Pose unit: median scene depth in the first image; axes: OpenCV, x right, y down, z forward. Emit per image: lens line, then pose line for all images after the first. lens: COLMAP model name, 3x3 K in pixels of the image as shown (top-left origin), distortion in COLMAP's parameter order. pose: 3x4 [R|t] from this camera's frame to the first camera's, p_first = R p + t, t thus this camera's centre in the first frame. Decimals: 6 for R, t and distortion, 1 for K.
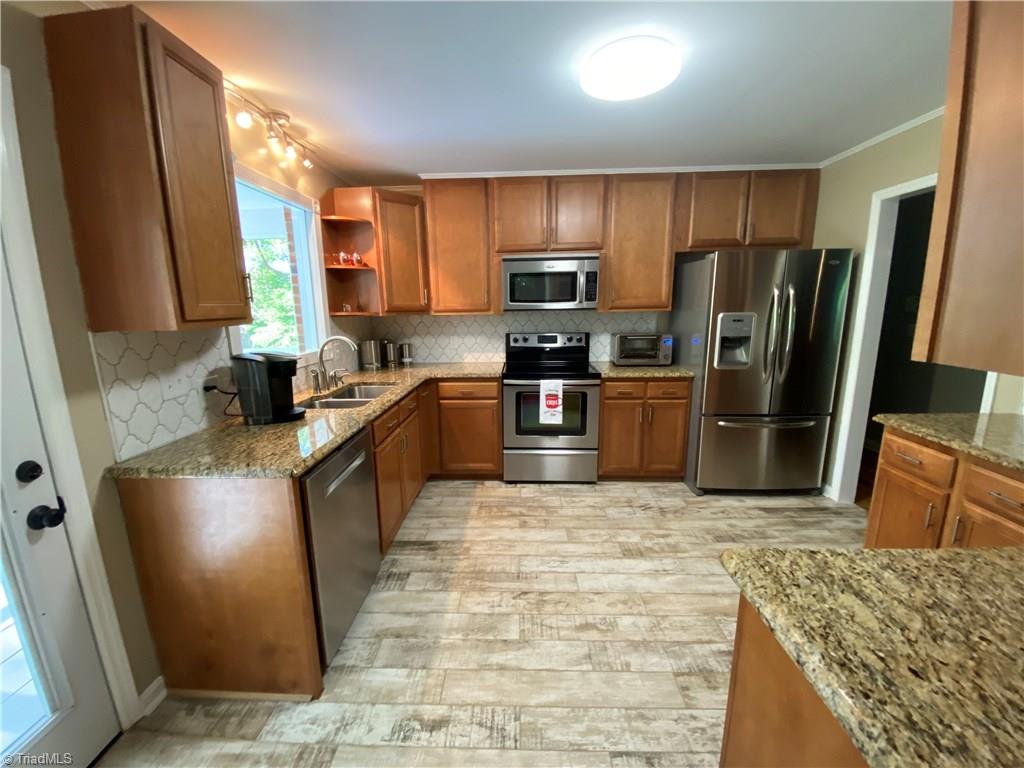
lens RADIAL K [[412.8, 0, 507.3], [0, 412.8, 389.9], [0, 0, 1]] dist [0.028342, -0.025632]
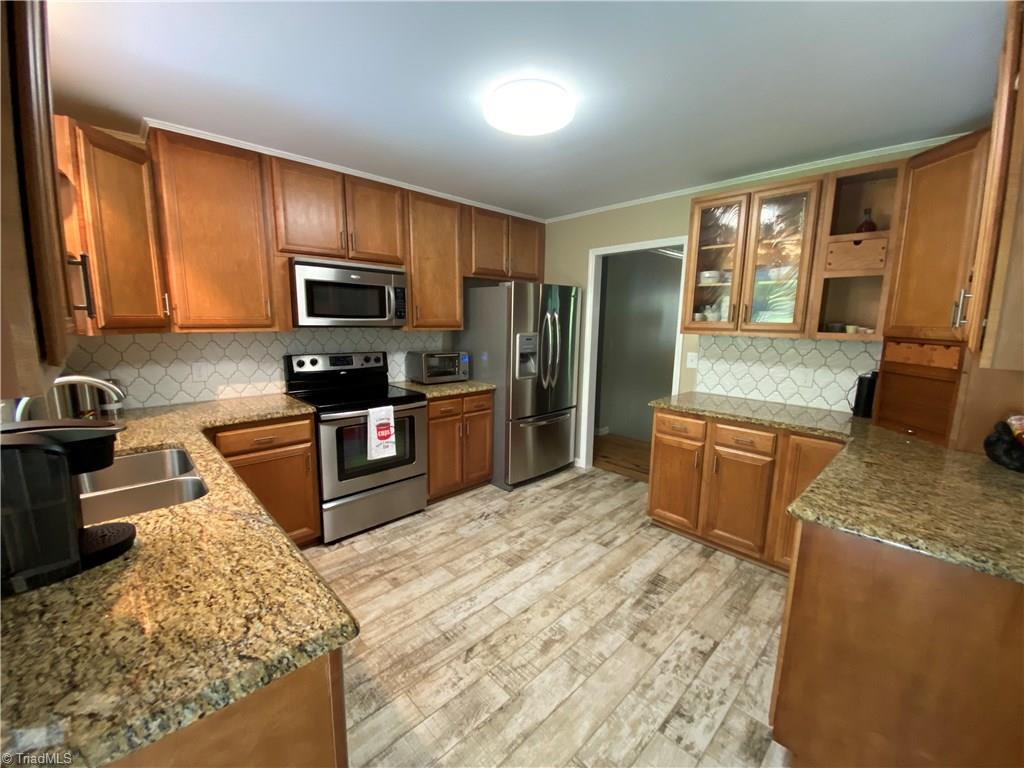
lens RADIAL K [[411.9, 0, 510.1], [0, 411.9, 388.0], [0, 0, 1]] dist [0.029115, -0.025689]
pose [[0.697016, -0.095035, 0.710730, -0.336829], [0.121033, 0.992549, 0.014022, -0.046374], [-0.706767, 0.076248, 0.703326, 0.198262]]
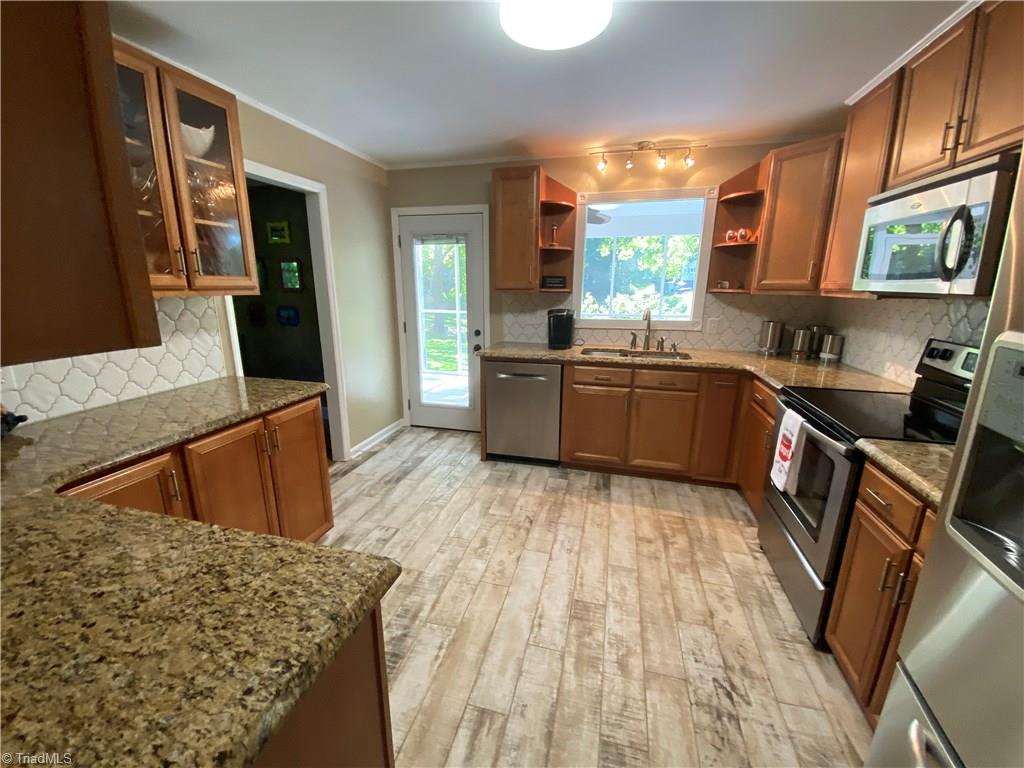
lens RADIAL K [[412.8, 0, 507.3], [0, 412.8, 389.9], [0, 0, 1]] dist [0.028342, -0.025632]
pose [[-0.228836, 0.254586, -0.939585, 0.789652], [-0.195084, 0.933623, 0.300484, -0.162513], [0.953717, 0.252059, -0.163981, 0.738840]]
